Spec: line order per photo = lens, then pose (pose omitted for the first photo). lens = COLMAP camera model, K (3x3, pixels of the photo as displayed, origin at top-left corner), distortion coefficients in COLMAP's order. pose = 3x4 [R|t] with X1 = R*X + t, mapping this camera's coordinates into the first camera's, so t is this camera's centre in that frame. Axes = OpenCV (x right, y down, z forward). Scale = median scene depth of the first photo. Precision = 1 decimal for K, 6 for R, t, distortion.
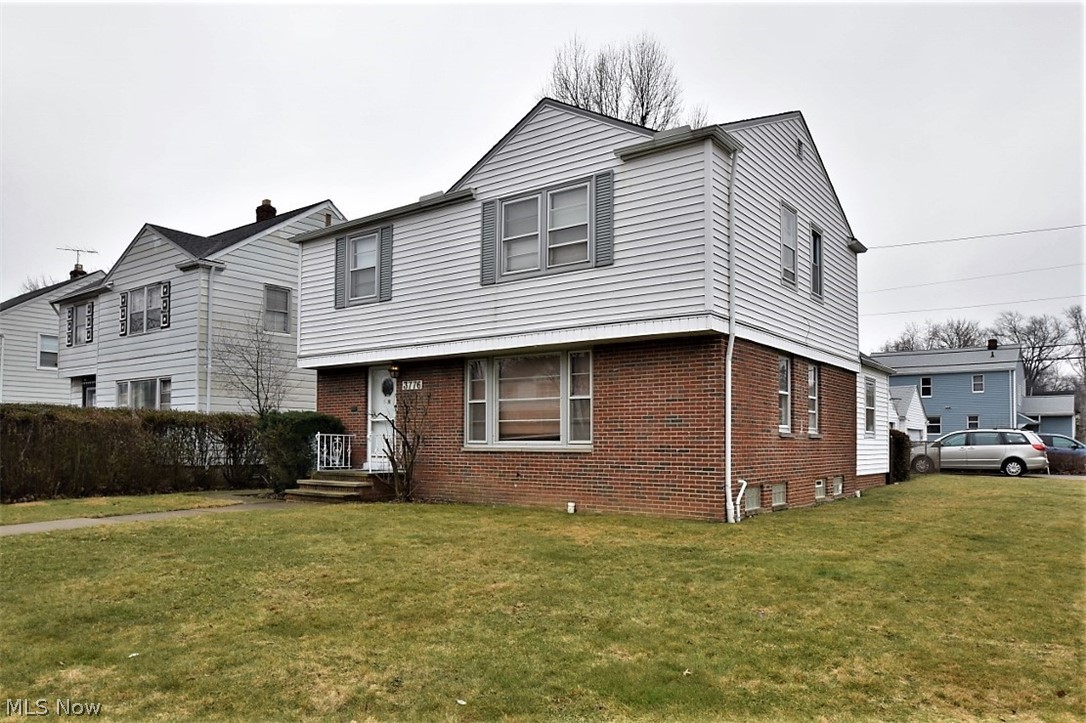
lens RADIAL K [[756.1, 0, 545.0], [0, 756.1, 435.2], [0, 0, 1]] dist [-0.034126, 0.000175]
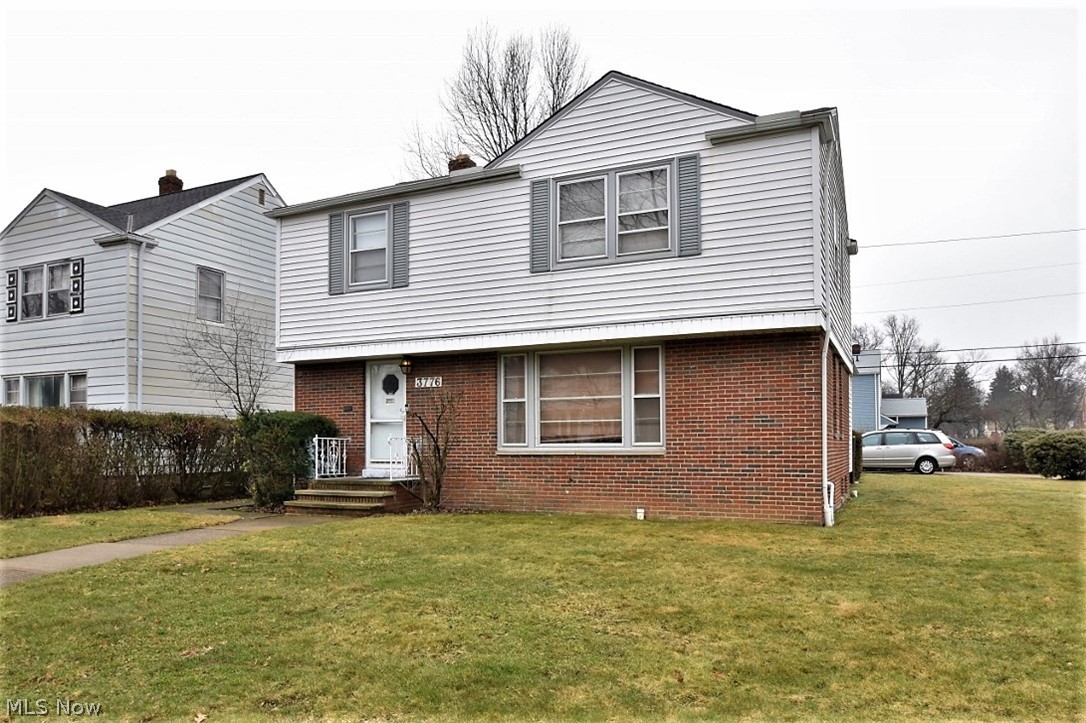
lens RADIAL K [[772.7, 0, 518.9], [0, 772.7, 443.8], [0, 0, 1]] dist [-0.034345, 0.000413]
pose [[0.981712, -0.007619, 0.190219, -0.267033], [0.006163, 0.999947, 0.008248, 0.000033], [-0.190272, -0.006925, 0.981707, 0.085986]]
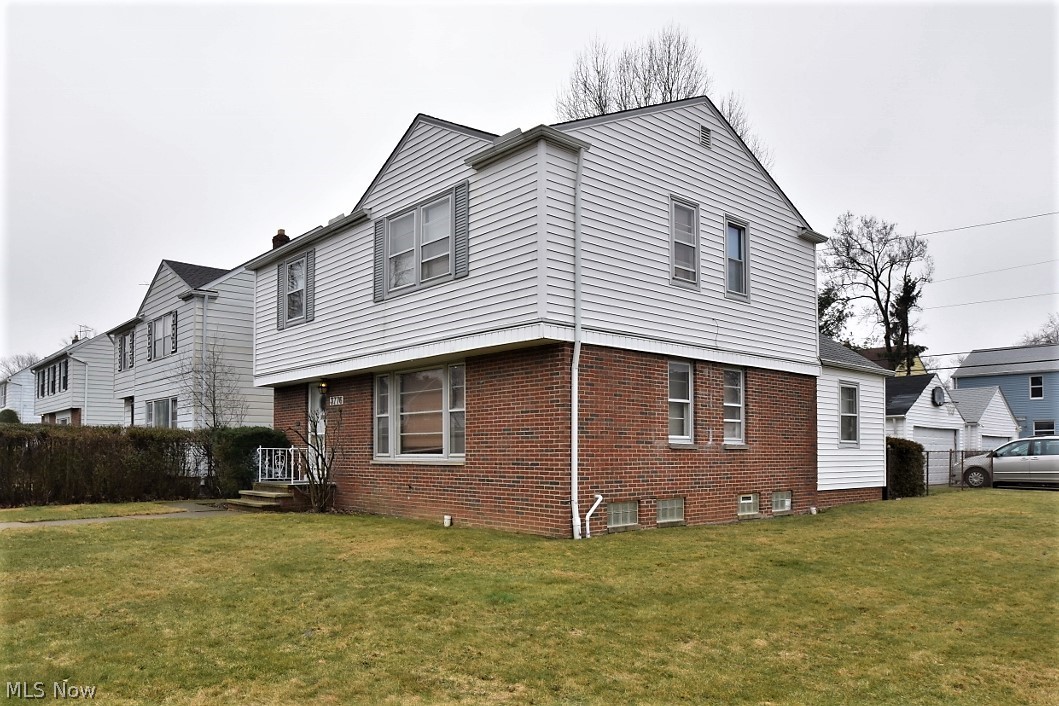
lens RADIAL K [[754.3, 0, 474.2], [0, 754.3, 445.8], [0, 0, 1]] dist [-0.032481, -0.000206]
pose [[0.970930, -0.006408, -0.239277, 0.281275], [0.006537, 0.999979, -0.000258, -0.002321], [0.239273, -0.001314, 0.970951, 0.035985]]
